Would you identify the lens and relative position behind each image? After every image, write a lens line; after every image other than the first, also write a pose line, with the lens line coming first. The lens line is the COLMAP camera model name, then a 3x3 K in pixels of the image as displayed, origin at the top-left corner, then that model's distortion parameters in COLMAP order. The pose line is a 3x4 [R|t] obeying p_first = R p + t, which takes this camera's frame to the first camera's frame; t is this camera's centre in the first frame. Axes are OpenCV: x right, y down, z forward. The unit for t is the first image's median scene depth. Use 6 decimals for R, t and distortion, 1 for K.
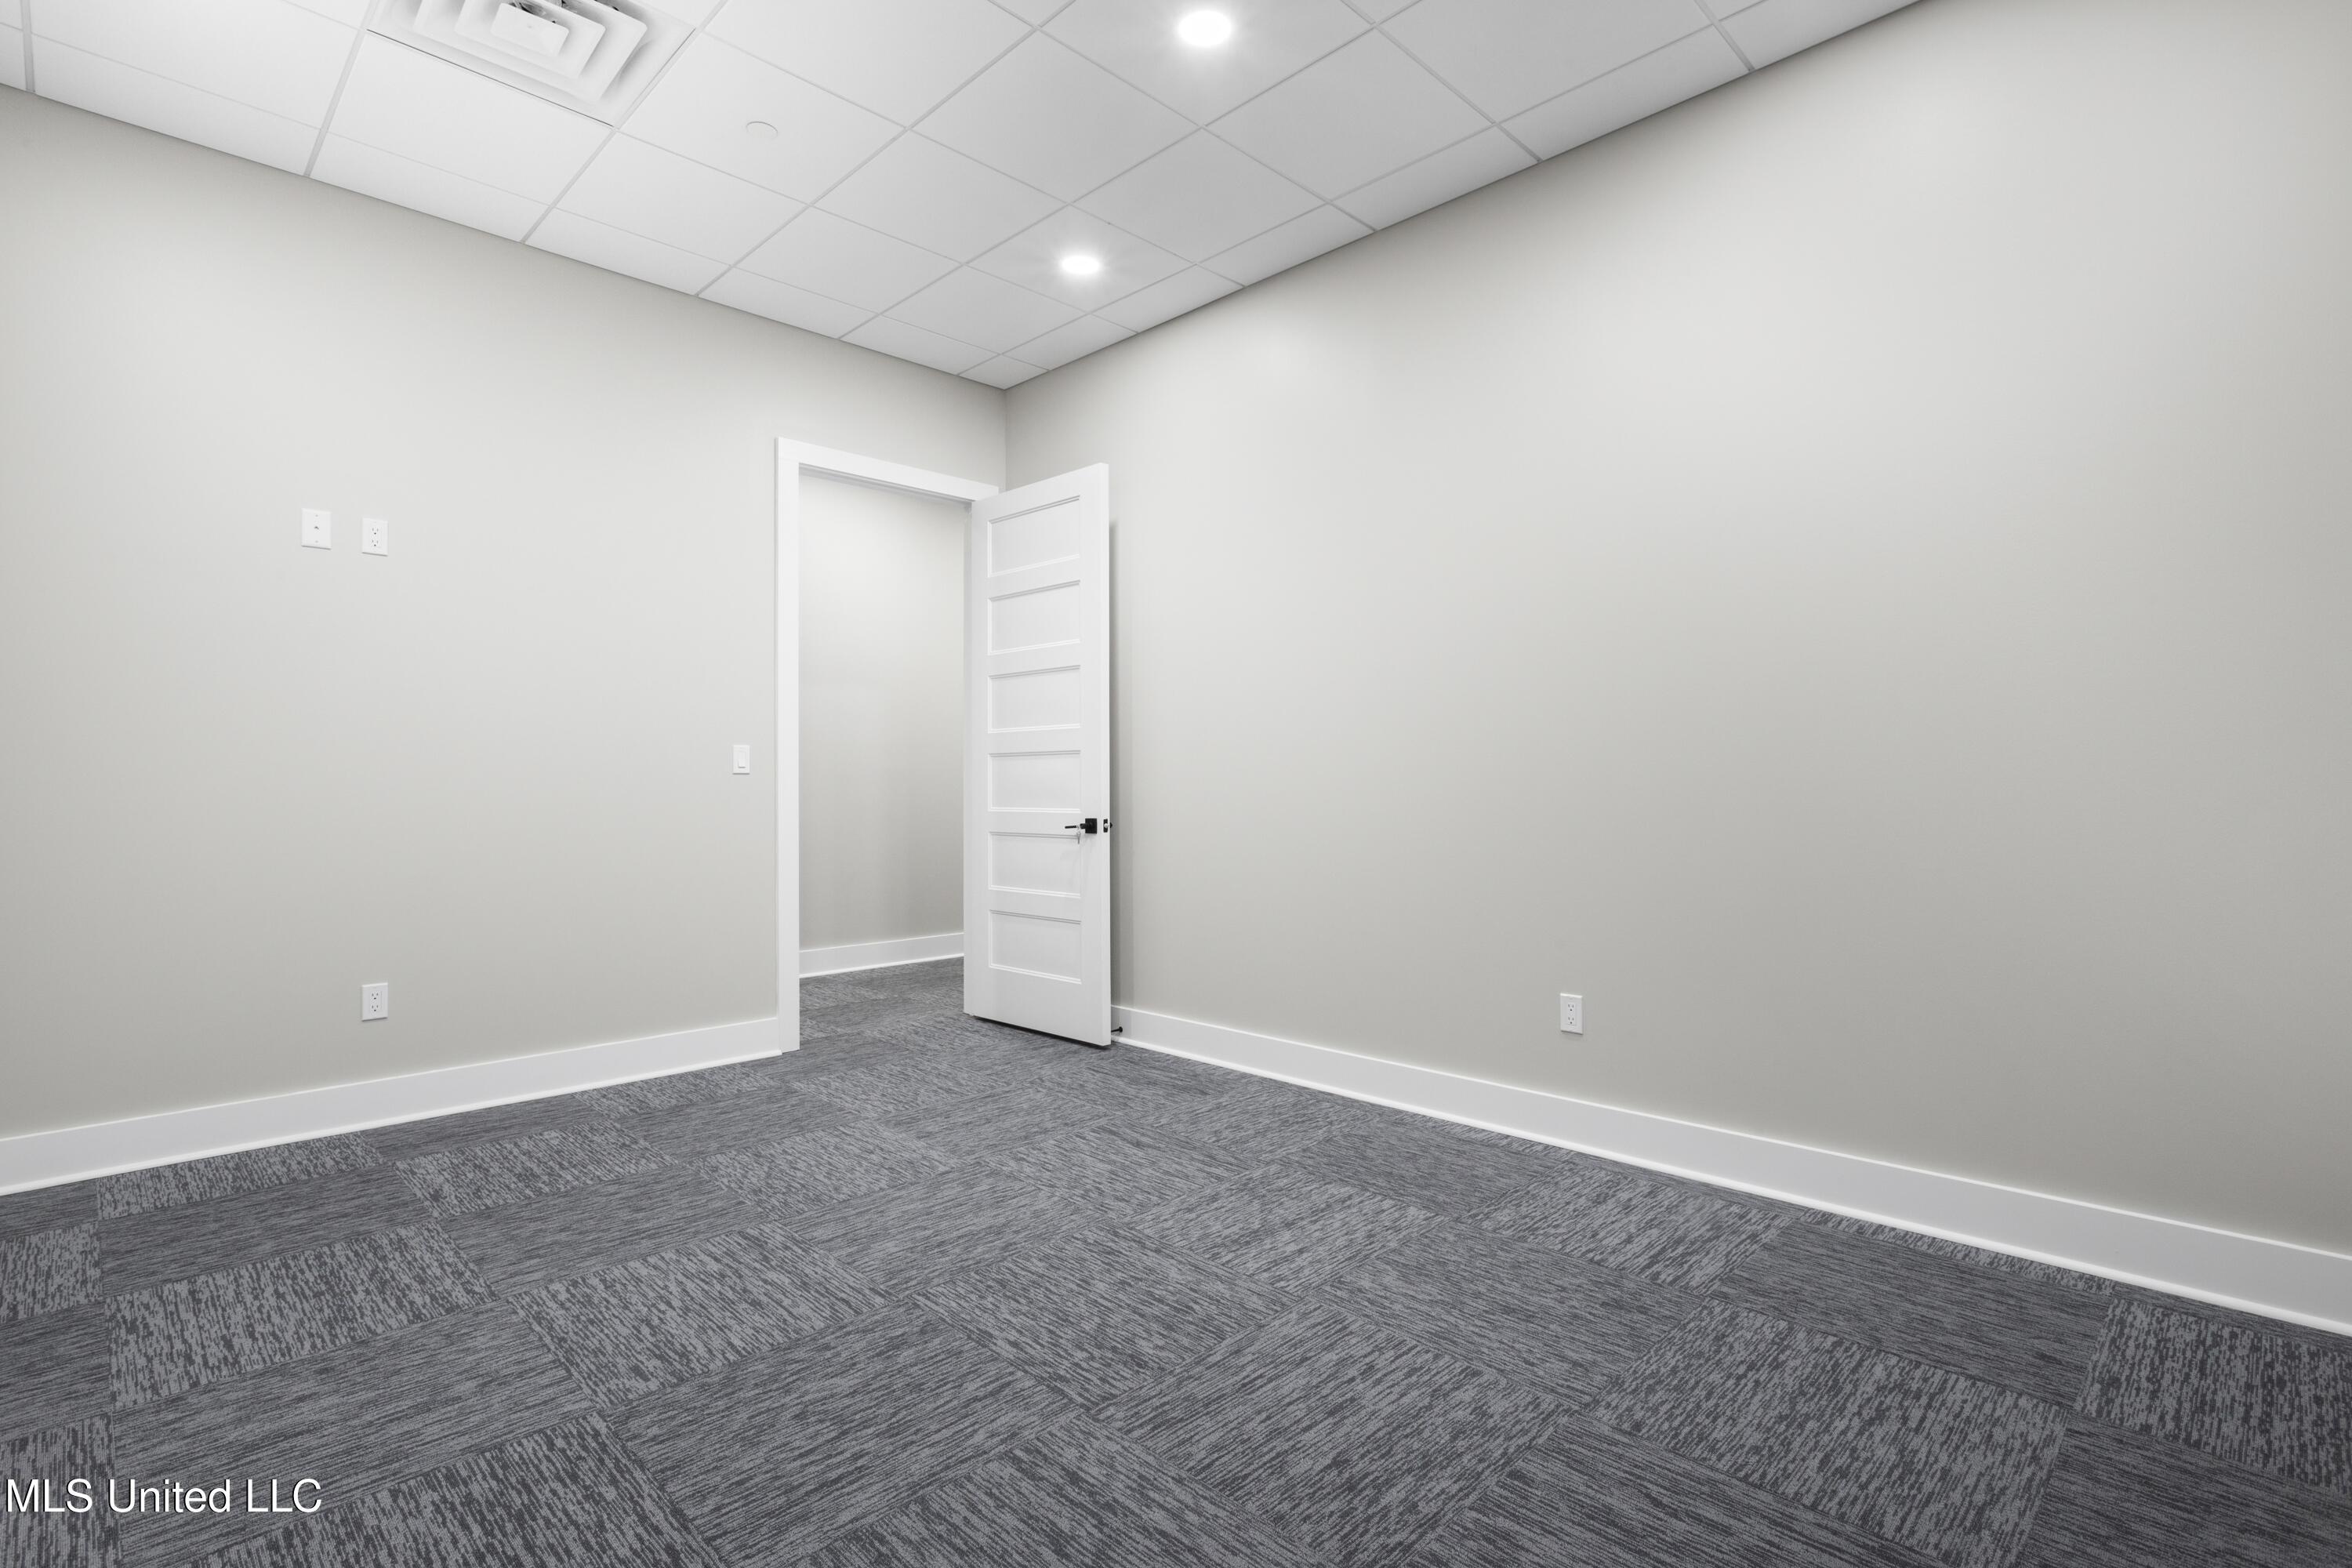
lens RADIAL K [[1115.4, 0, 1164.9], [0, 1115.4, 768.2], [0, 0, 1]] dist [-0.001518, 0.000050]
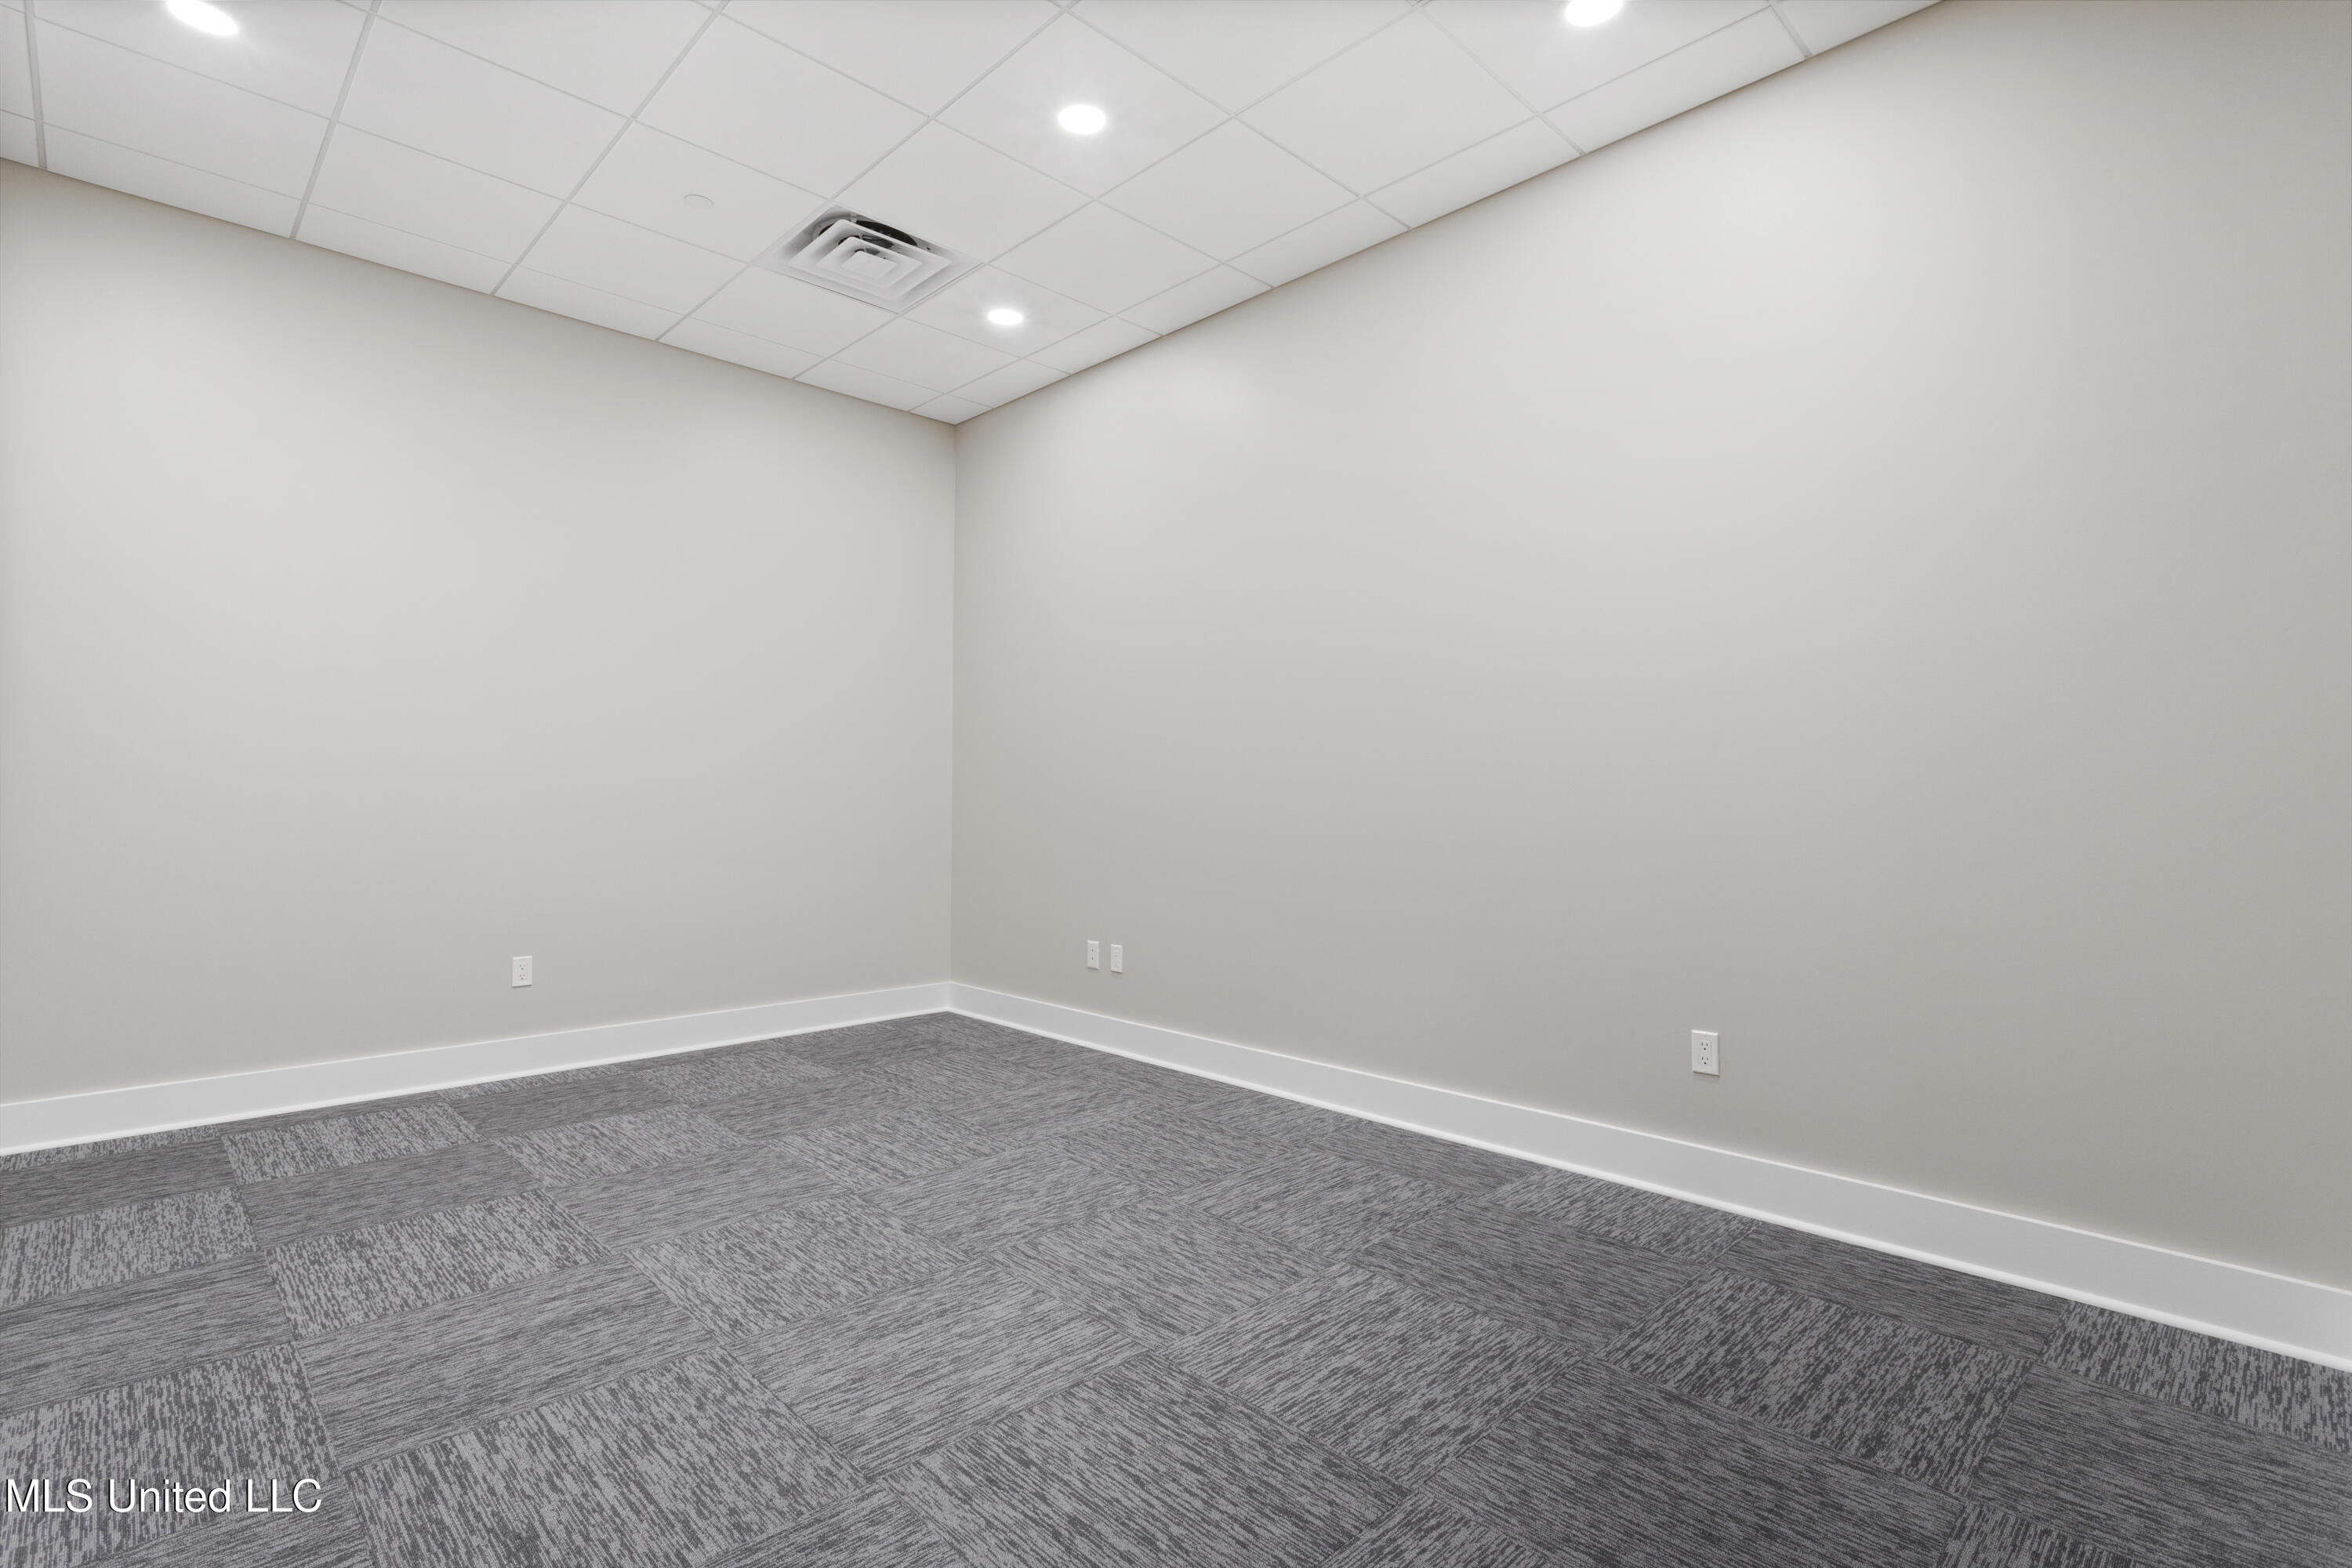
lens RADIAL K [[1115.4, 0, 1164.9], [0, 1115.4, 768.2], [0, 0, 1]] dist [-0.001518, 0.000050]
pose [[-0.999915, -0.000695, 0.013042, -0.399377], [-0.001244, 0.999113, -0.042082, 0.033310], [-0.013001, -0.042095, -0.999029, 1.950142]]
